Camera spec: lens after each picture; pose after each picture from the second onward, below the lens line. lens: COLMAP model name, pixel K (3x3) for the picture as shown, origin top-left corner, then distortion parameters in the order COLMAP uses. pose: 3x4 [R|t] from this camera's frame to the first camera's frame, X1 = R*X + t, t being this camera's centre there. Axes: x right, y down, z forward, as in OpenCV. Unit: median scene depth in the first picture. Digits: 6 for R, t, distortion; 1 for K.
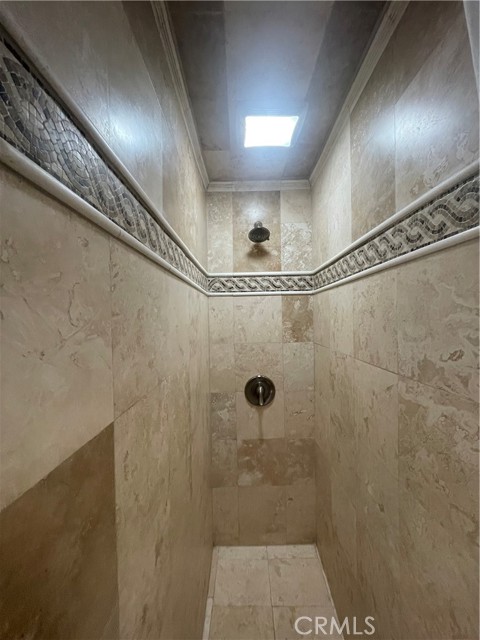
lens RADIAL K [[260.6, 0, 241.5], [0, 260.6, 322.0], [0, 0, 1]] dist [-0.001494, -0.000235]
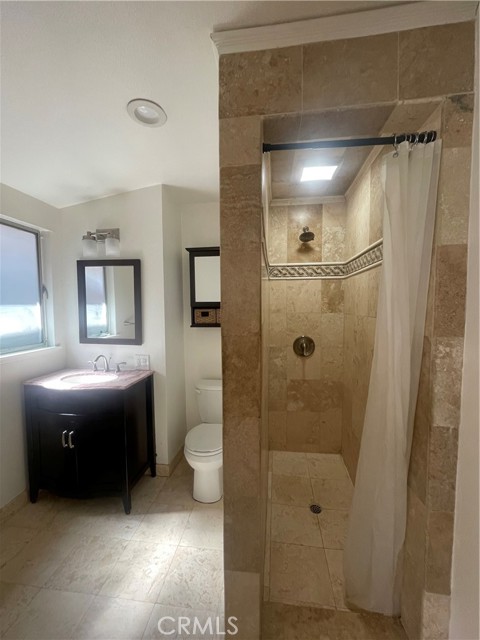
lens RADIAL K [[260.6, 0, 239.5], [0, 260.6, 322.1], [0, 0, 1]] dist [-0.001494, -0.000235]
pose [[0.991645, 0.020434, -0.127372, -0.101421], [-0.014099, 0.998628, 0.050437, 0.063558], [0.128228, -0.048219, 0.990572, -0.464426]]
